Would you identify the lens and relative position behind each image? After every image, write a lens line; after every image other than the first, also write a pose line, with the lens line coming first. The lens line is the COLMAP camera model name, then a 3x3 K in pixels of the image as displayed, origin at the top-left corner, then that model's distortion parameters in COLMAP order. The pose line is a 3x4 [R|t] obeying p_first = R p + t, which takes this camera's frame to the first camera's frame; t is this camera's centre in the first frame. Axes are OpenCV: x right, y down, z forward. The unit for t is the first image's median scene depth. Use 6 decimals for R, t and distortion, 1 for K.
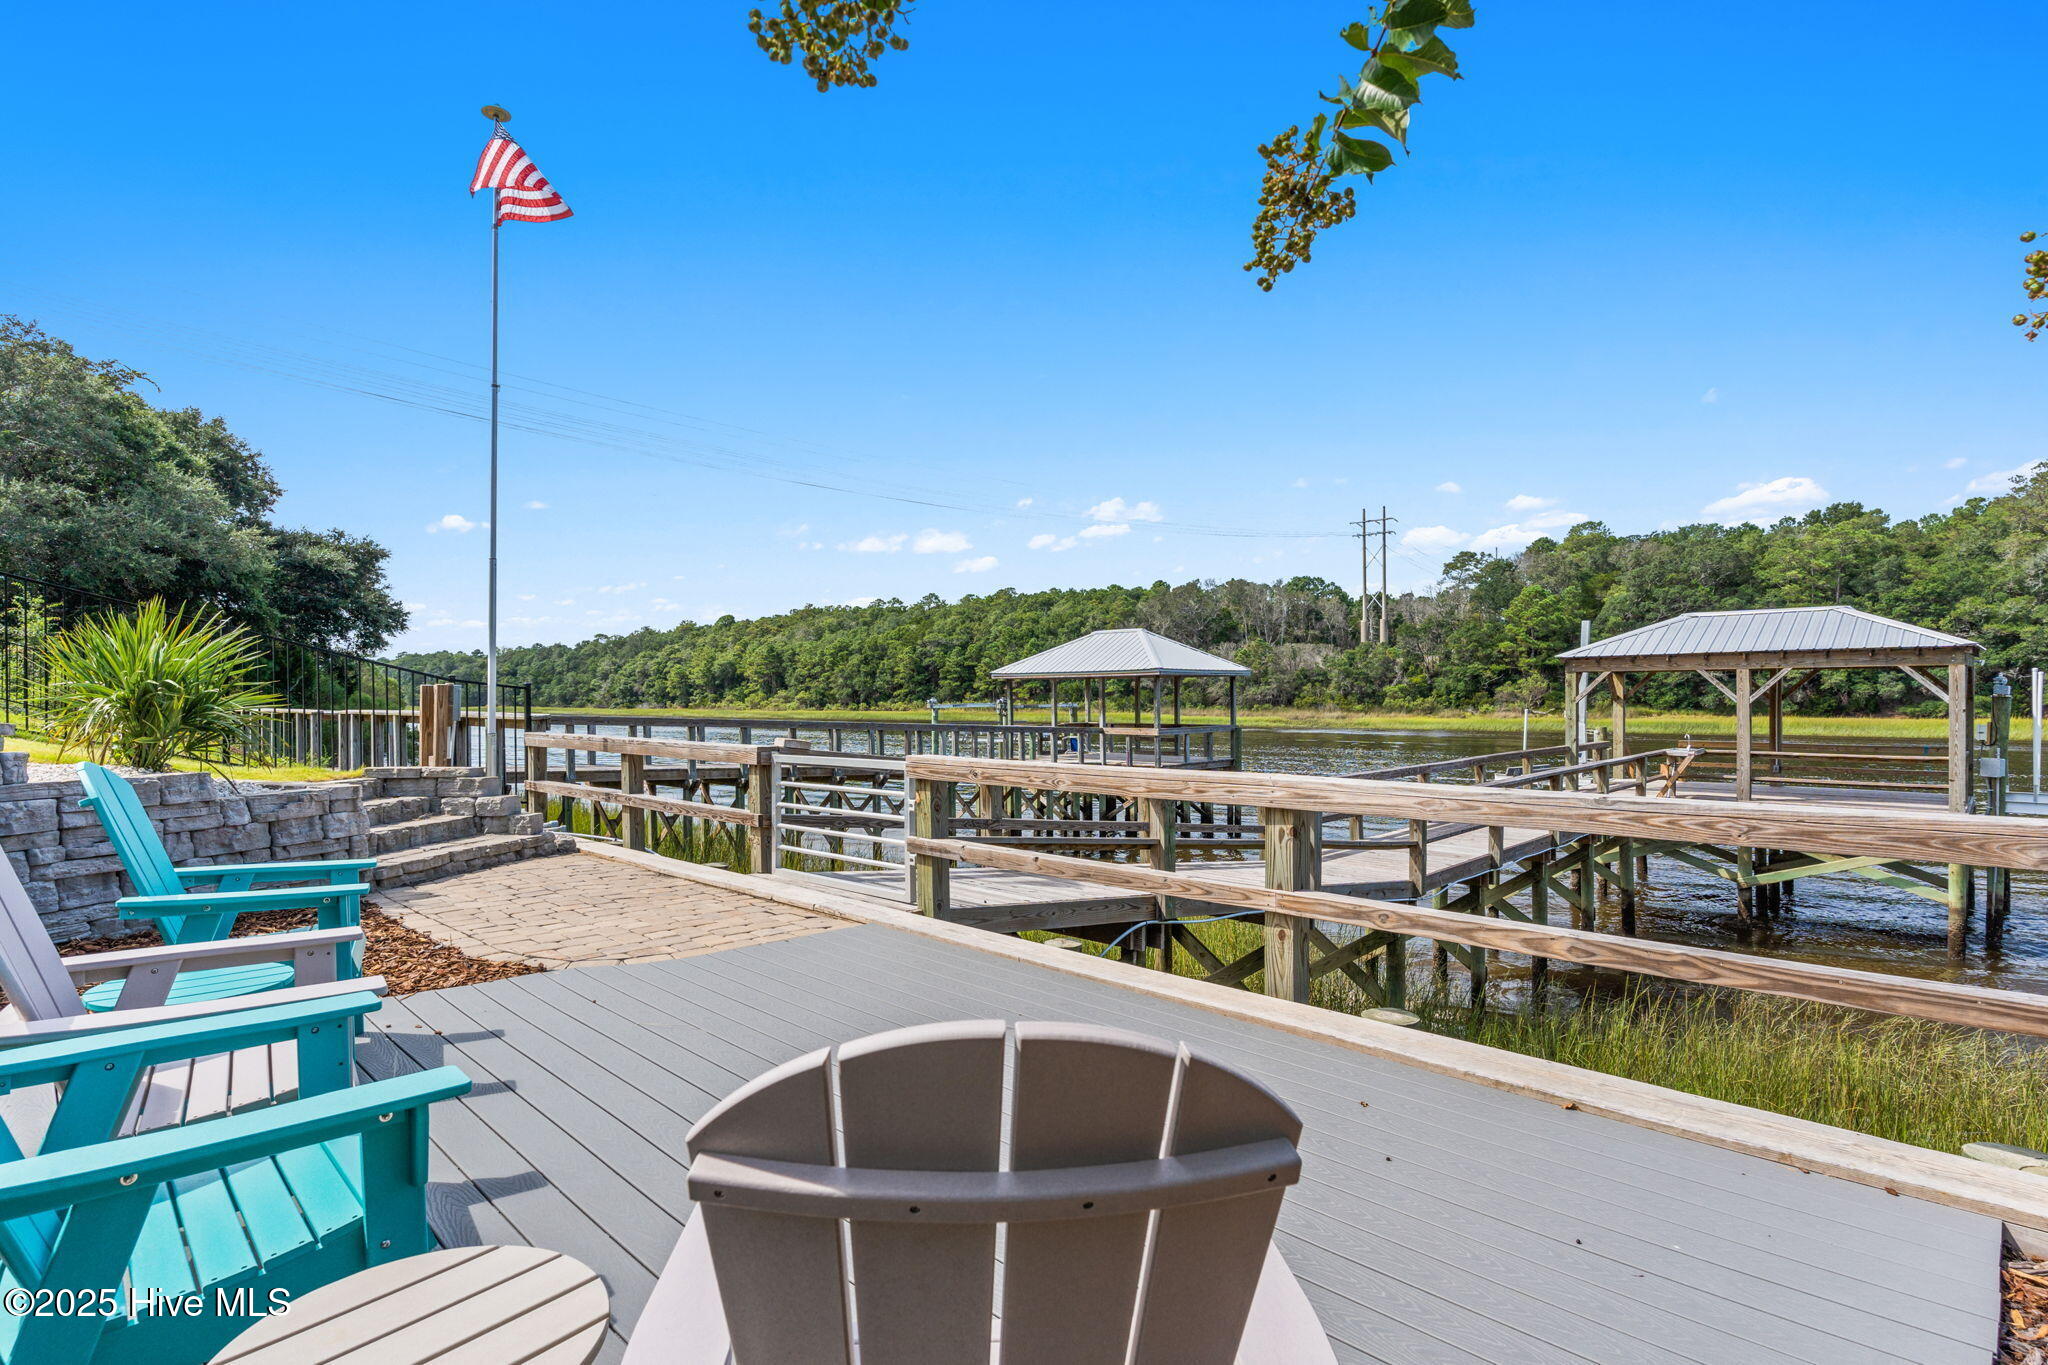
lens RADIAL K [[1001.4, 0, 1044.9], [0, 1001.4, 687.7], [0, 0, 1]] dist [0.004852, 0.000927]
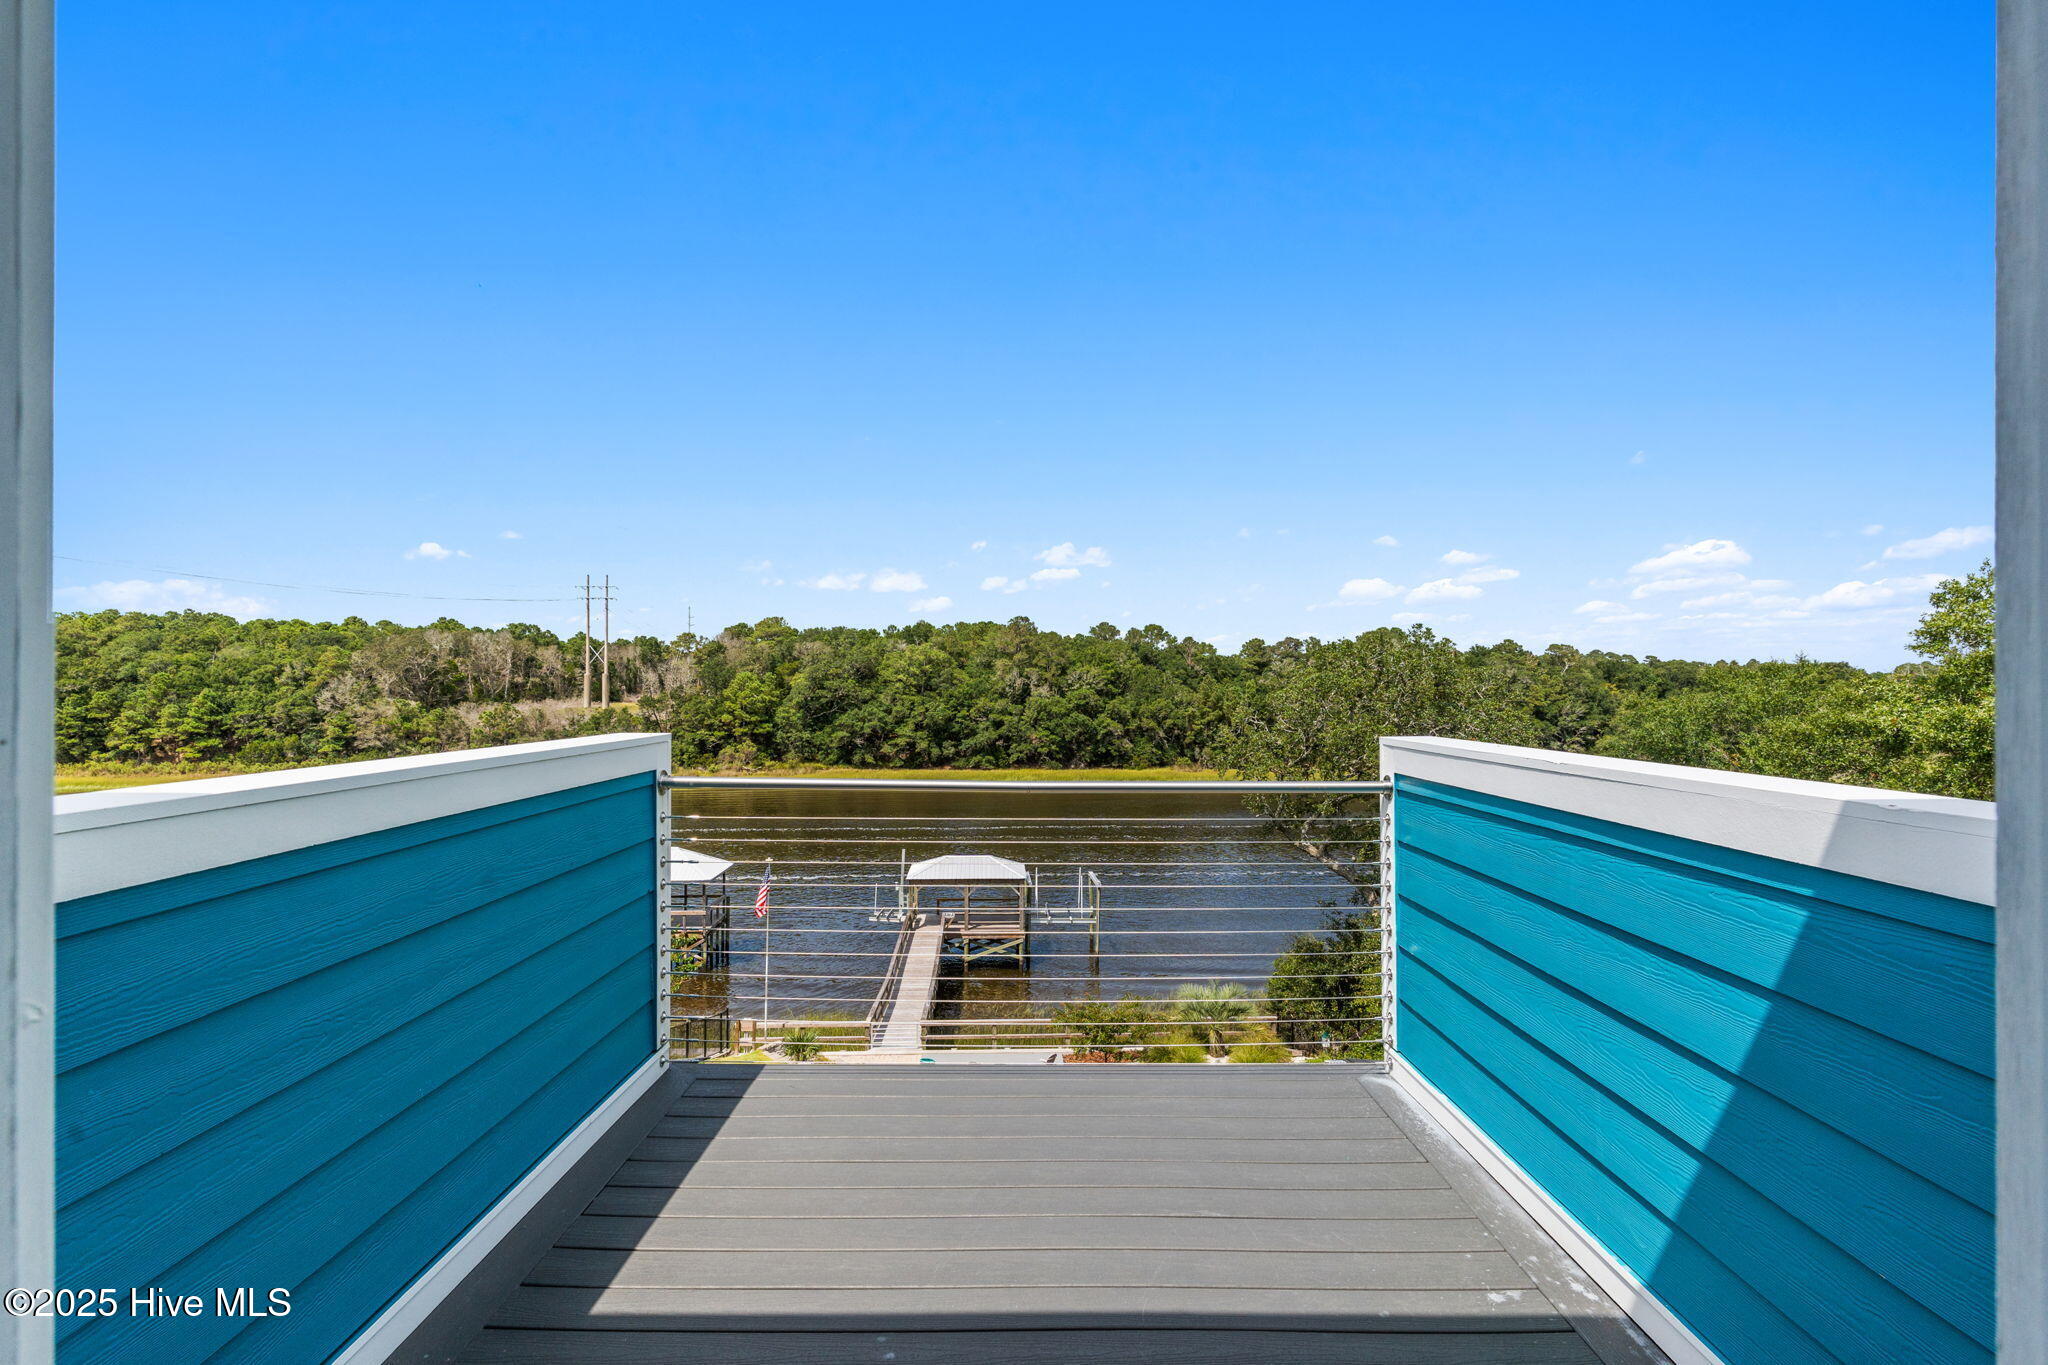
lens RADIAL K [[1001.4, 0, 1004.0], [0, 1001.4, 675.0], [0, 0, 1]] dist [0.004852, 0.000927]
pose [[0.700590, 0.003860, 0.713553, -0.222052], [-0.010004, 0.999940, 0.004414, -0.107157], [-0.713494, -0.010231, 0.700587, -0.180322]]
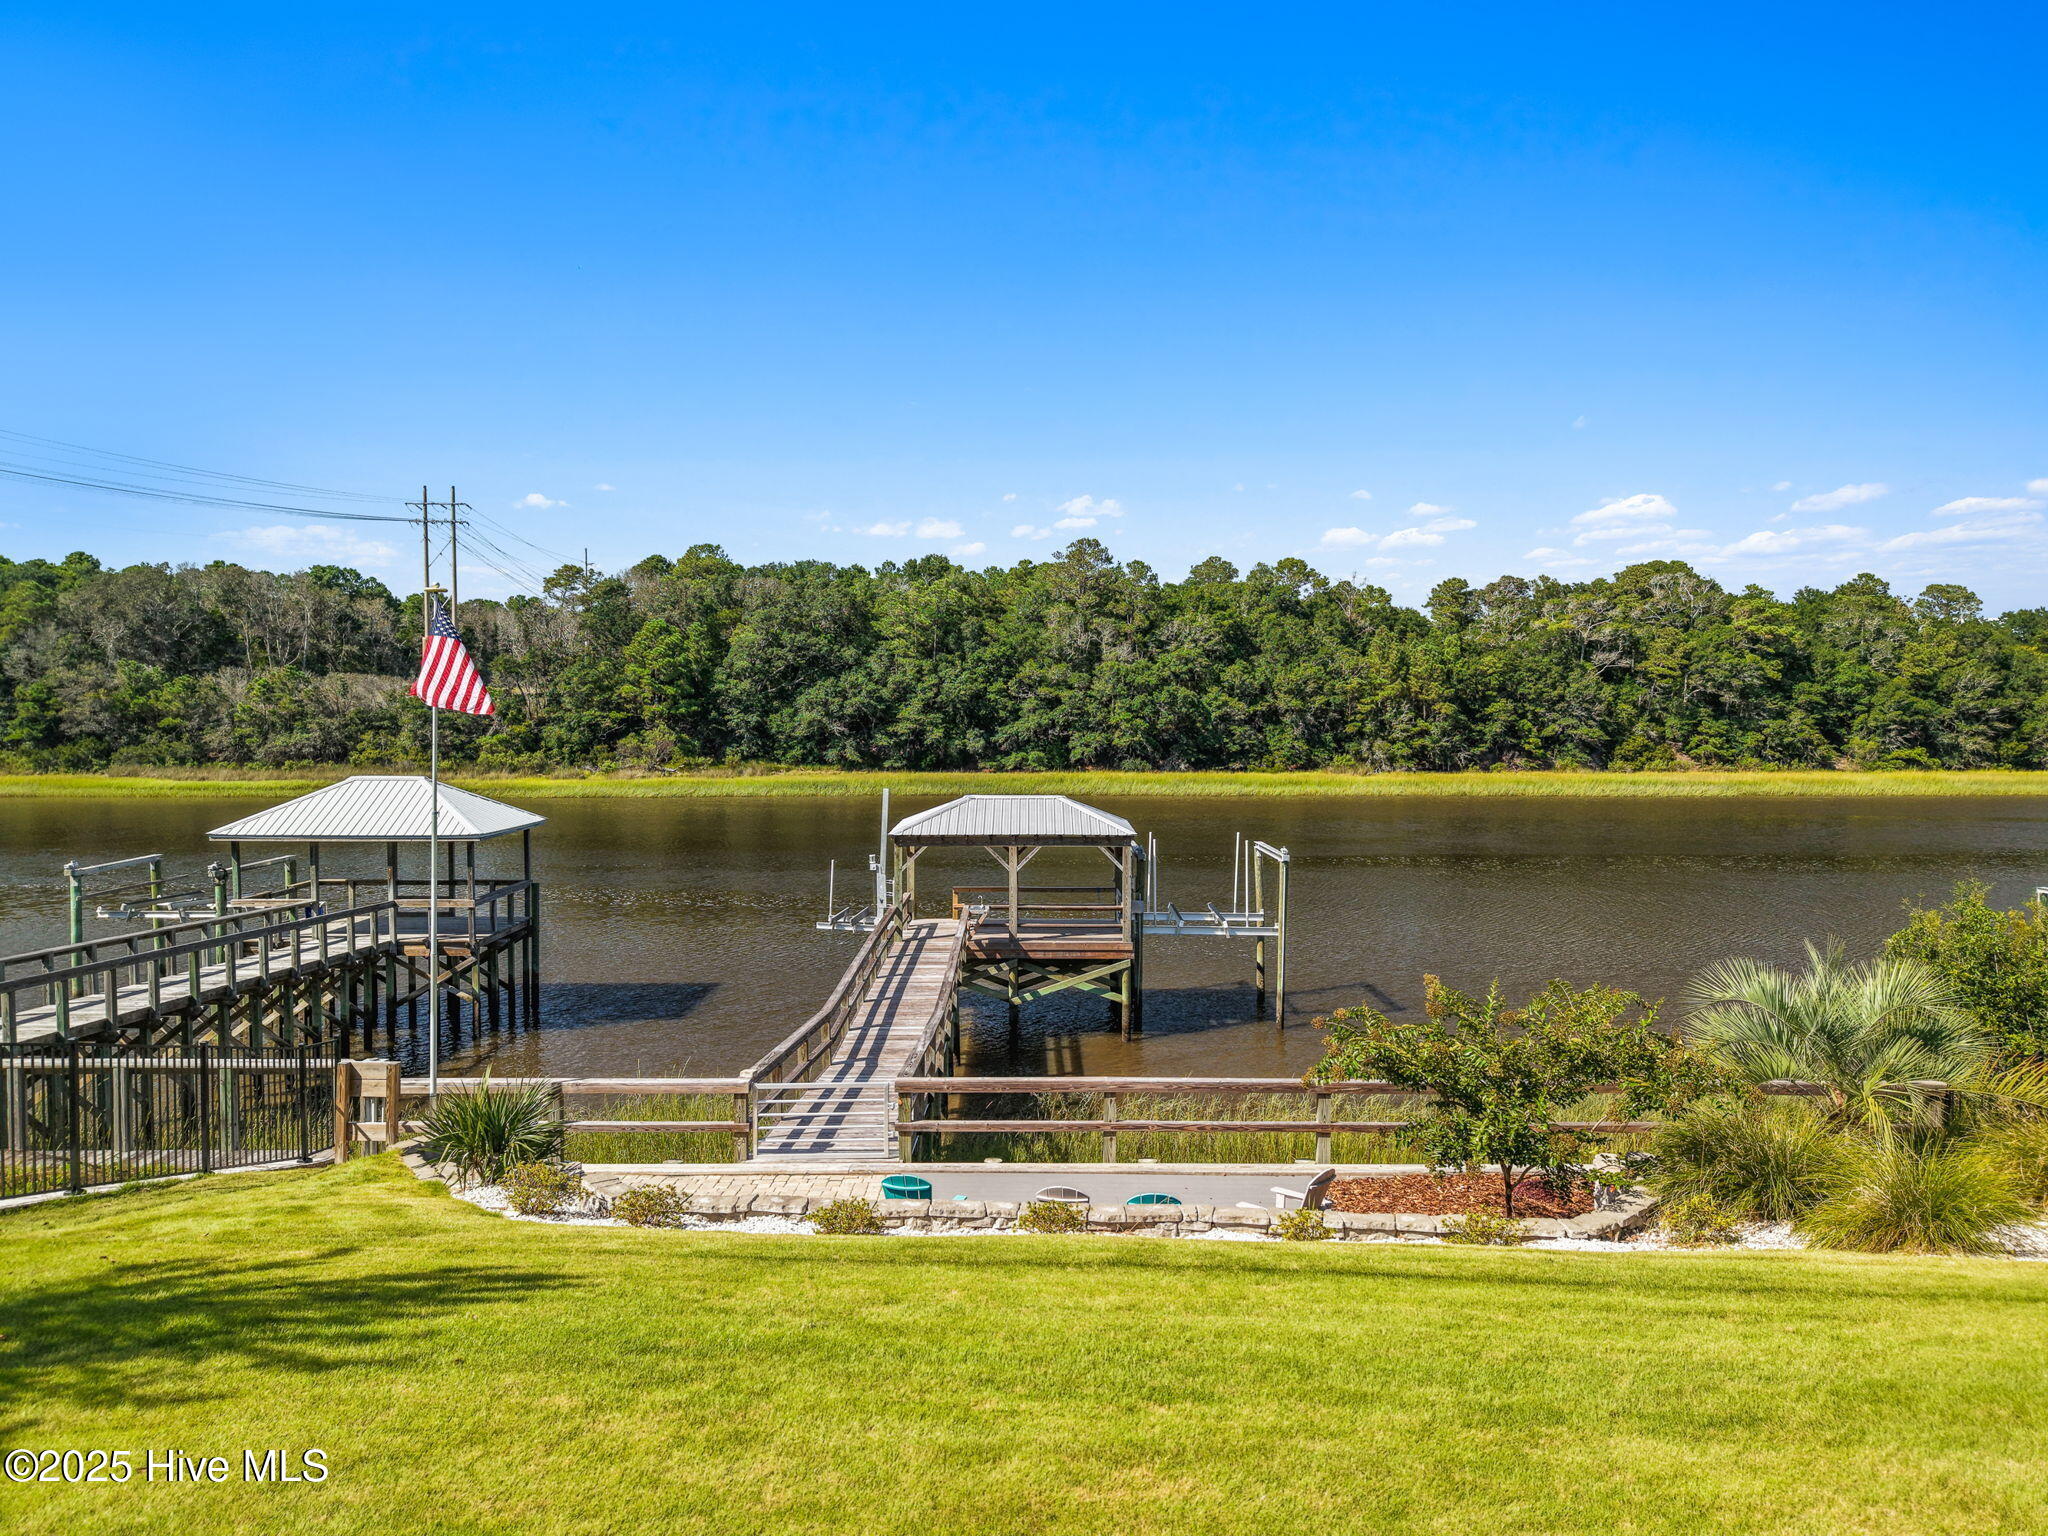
lens RADIAL K [[1384.2, 0, 1010.2], [0, 1384.2, 770.4], [0, 0, 1]] dist [0.036586, -0.045423]
pose [[0.721449, -0.031801, 0.691737, -0.119358], [-0.011348, 0.998268, 0.057728, -0.045327], [-0.692375, -0.049498, 0.719838, -0.068208]]
